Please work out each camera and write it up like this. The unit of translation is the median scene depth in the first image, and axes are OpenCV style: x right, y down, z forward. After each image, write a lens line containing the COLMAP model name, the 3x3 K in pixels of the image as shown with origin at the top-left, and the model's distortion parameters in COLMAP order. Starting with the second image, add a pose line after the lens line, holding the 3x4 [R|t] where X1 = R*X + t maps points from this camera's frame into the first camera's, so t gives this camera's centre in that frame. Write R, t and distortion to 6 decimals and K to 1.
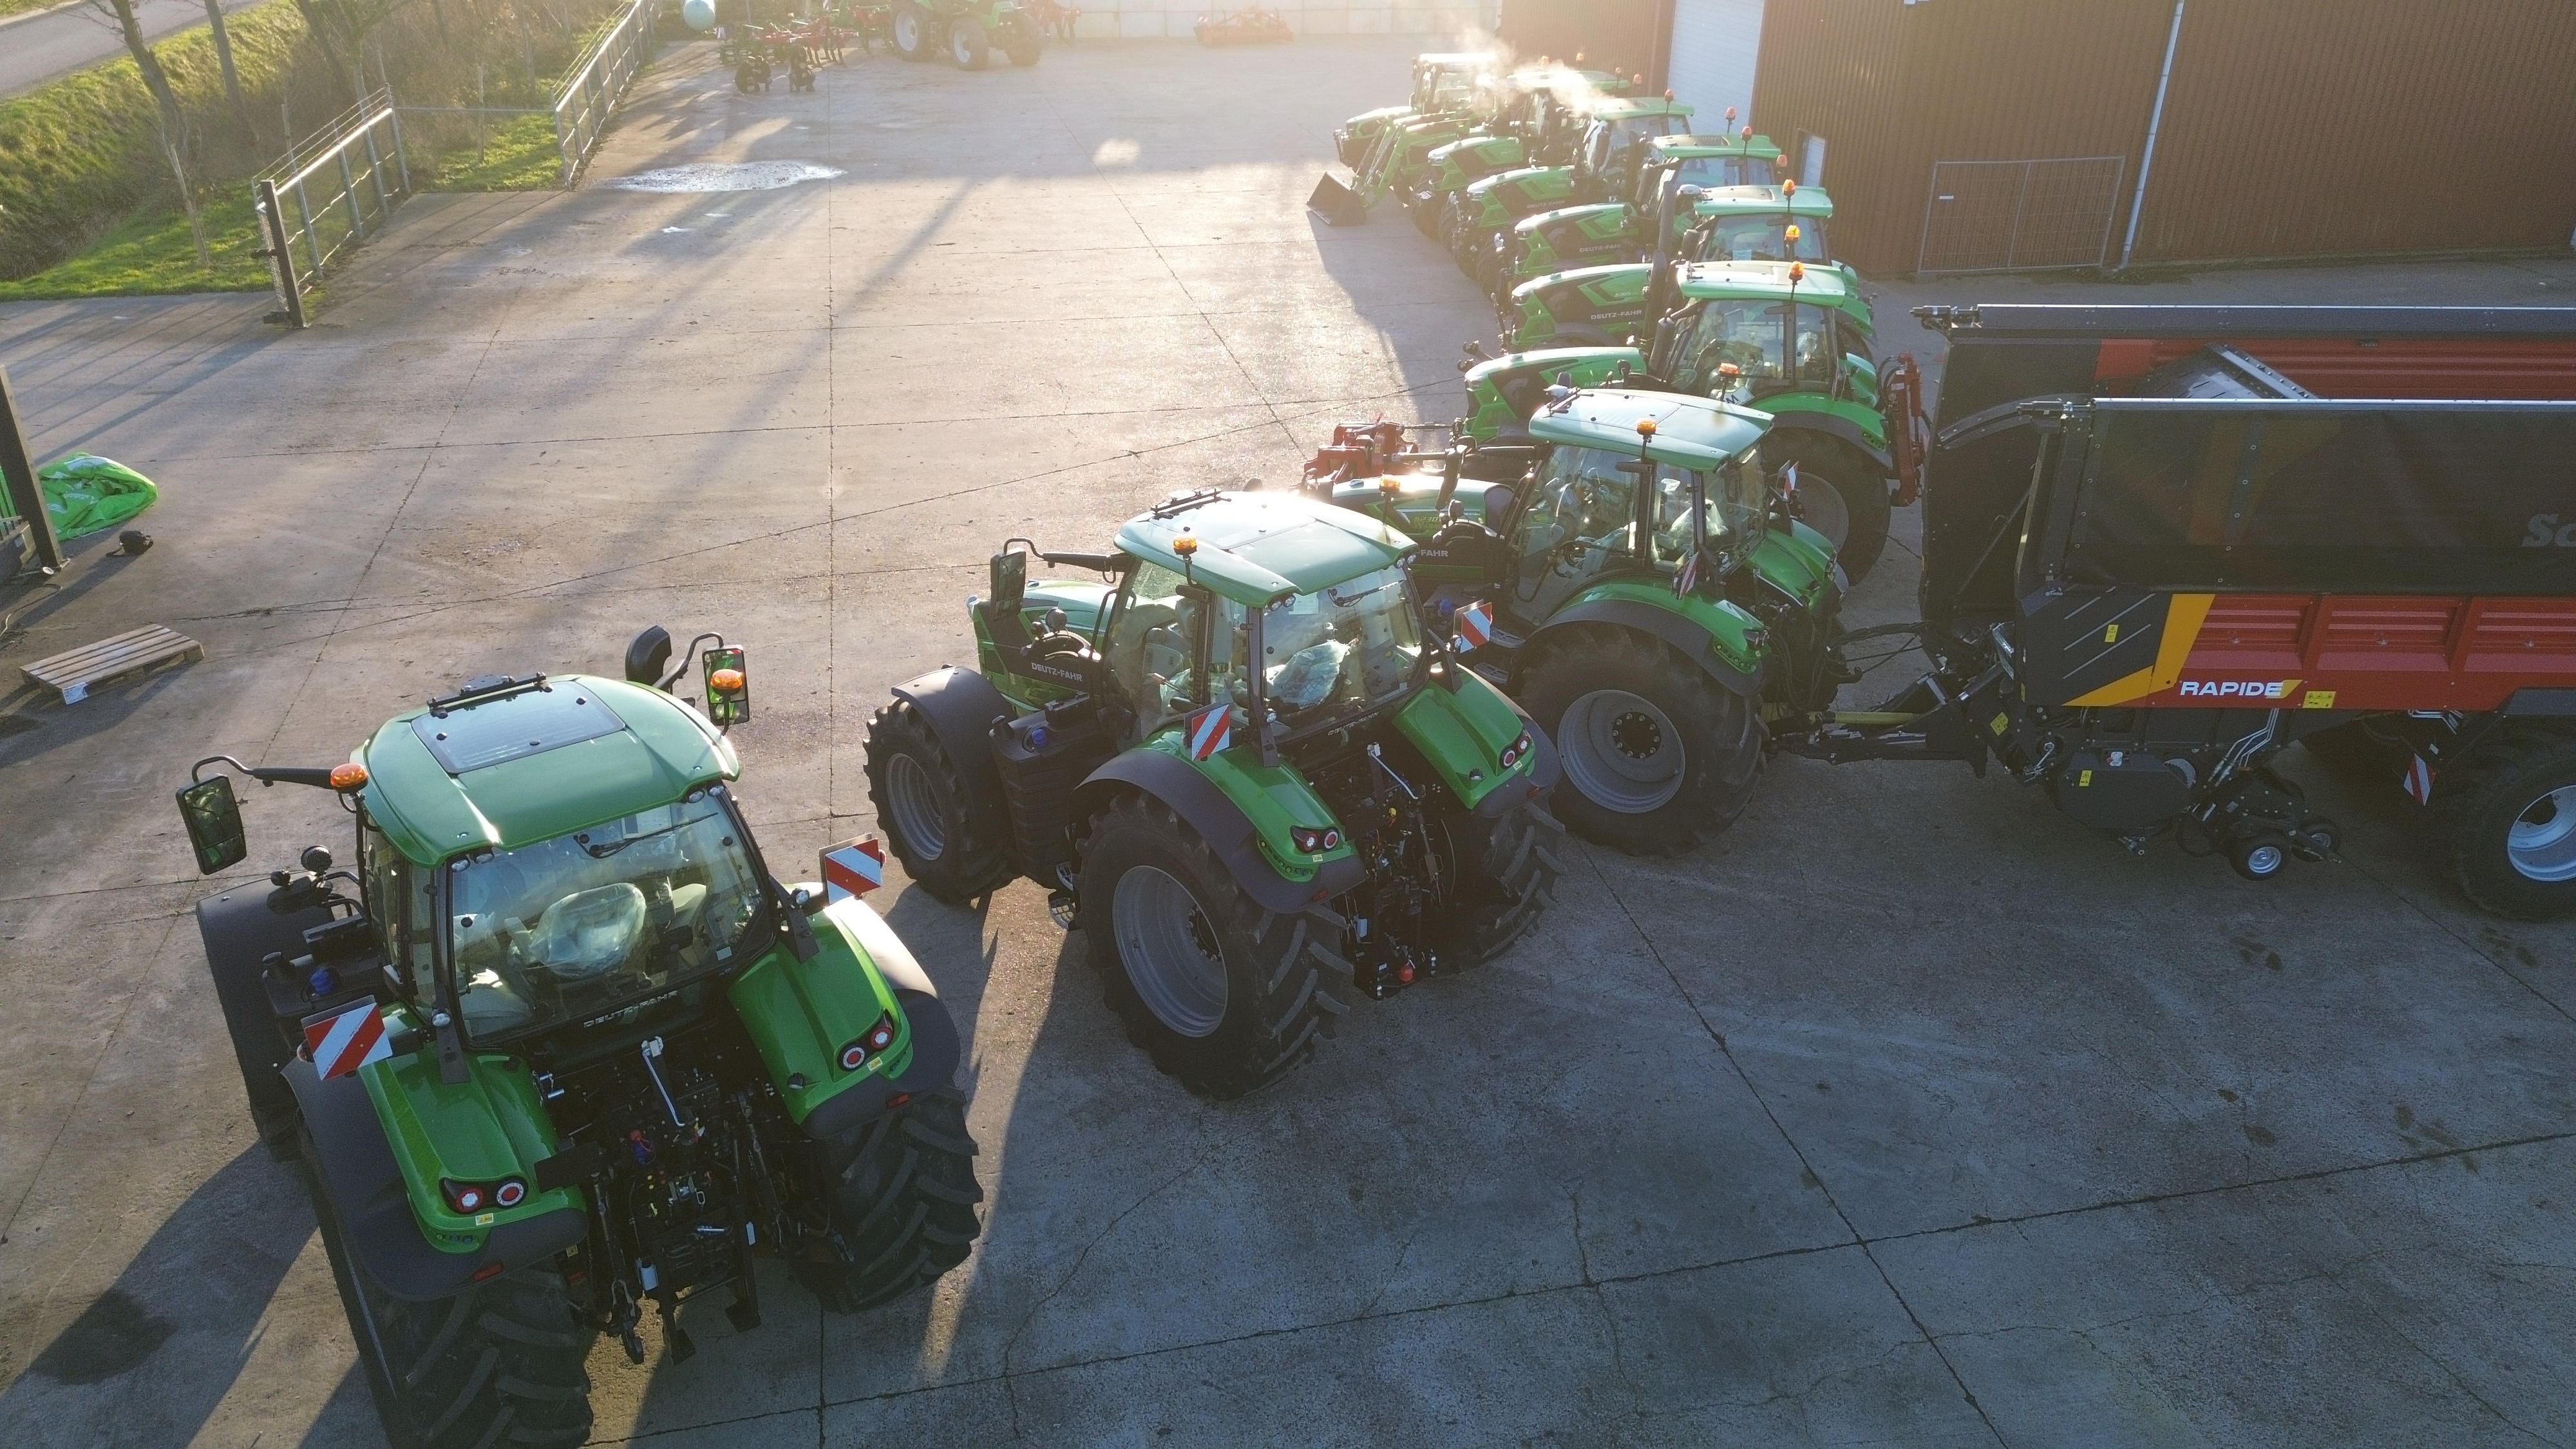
lens RADIAL K [[1816.9, 0, 1292.3], [0, 1816.9, 715.5], [0, 0, 1]] dist [0.072226, -0.066601]
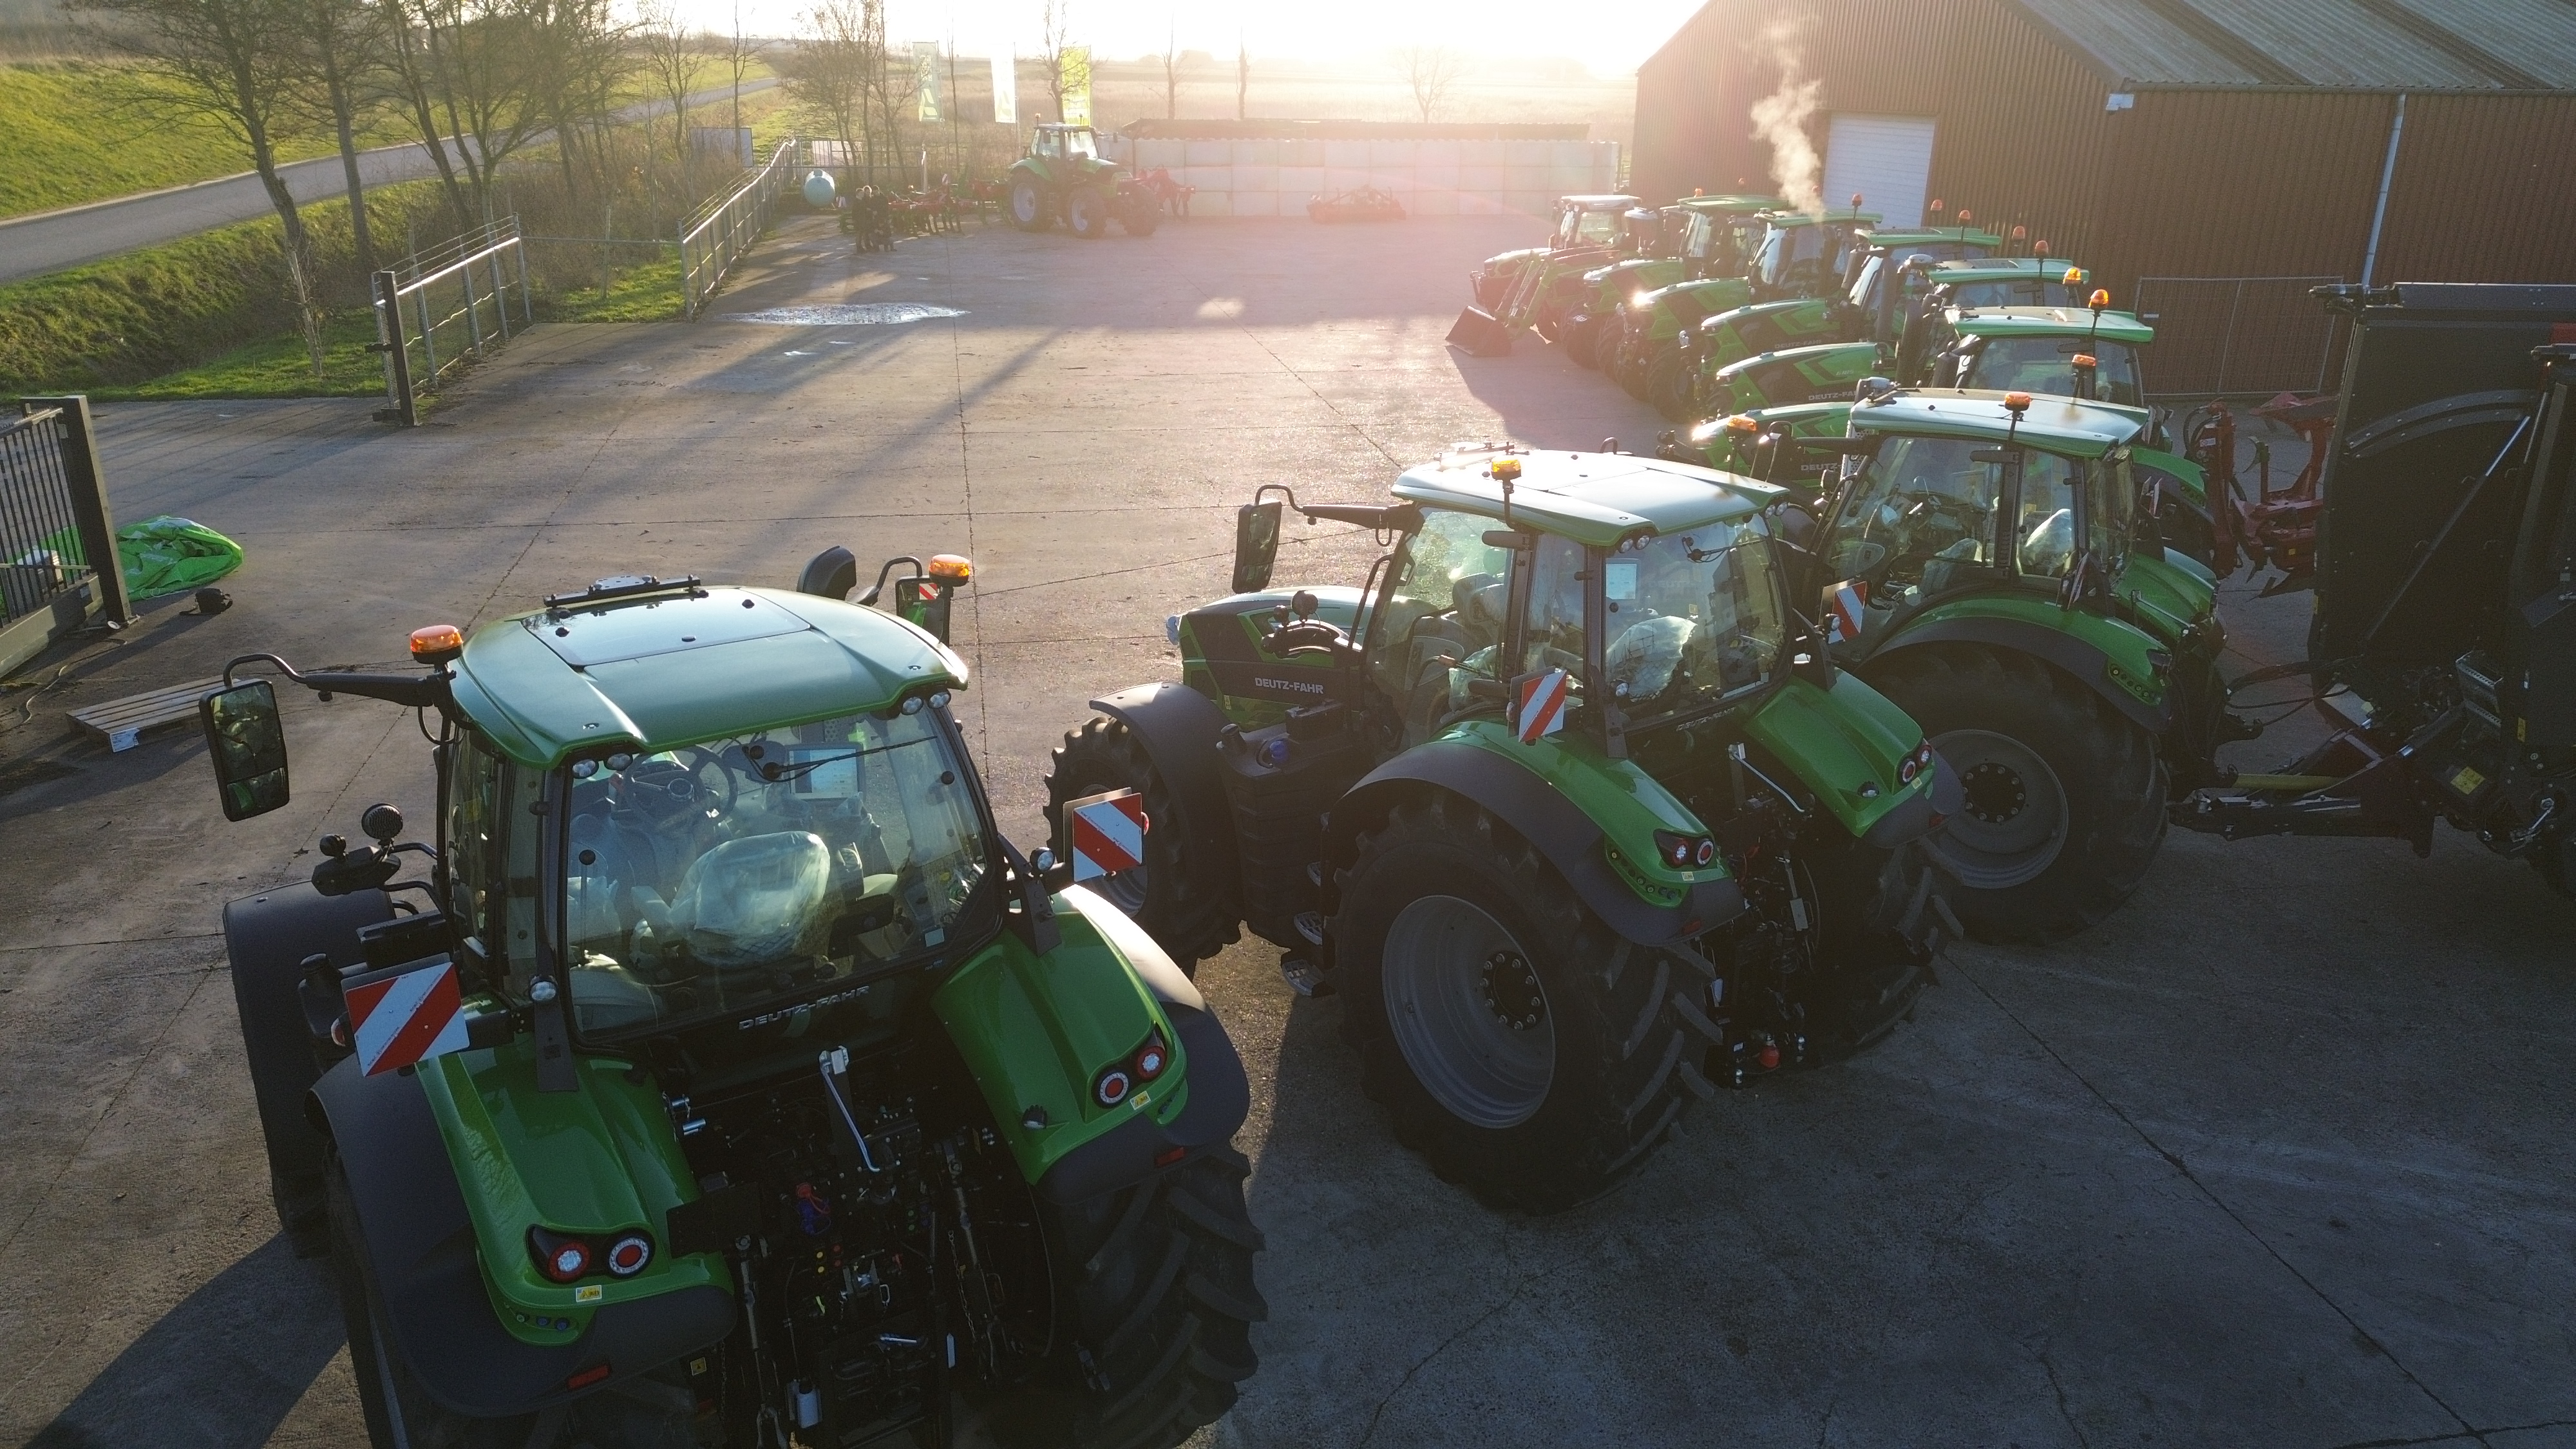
lens RADIAL K [[1805.3, 0, 1288.0], [0, 1805.3, 724.5], [0, 0, 1]] dist [0.059943, -0.048705]
pose [[0.999253, 0.013789, -0.036109, -0.109569], [-0.017871, 0.993170, -0.115303, 0.093043], [0.034273, 0.115862, 0.992674, 0.219780]]
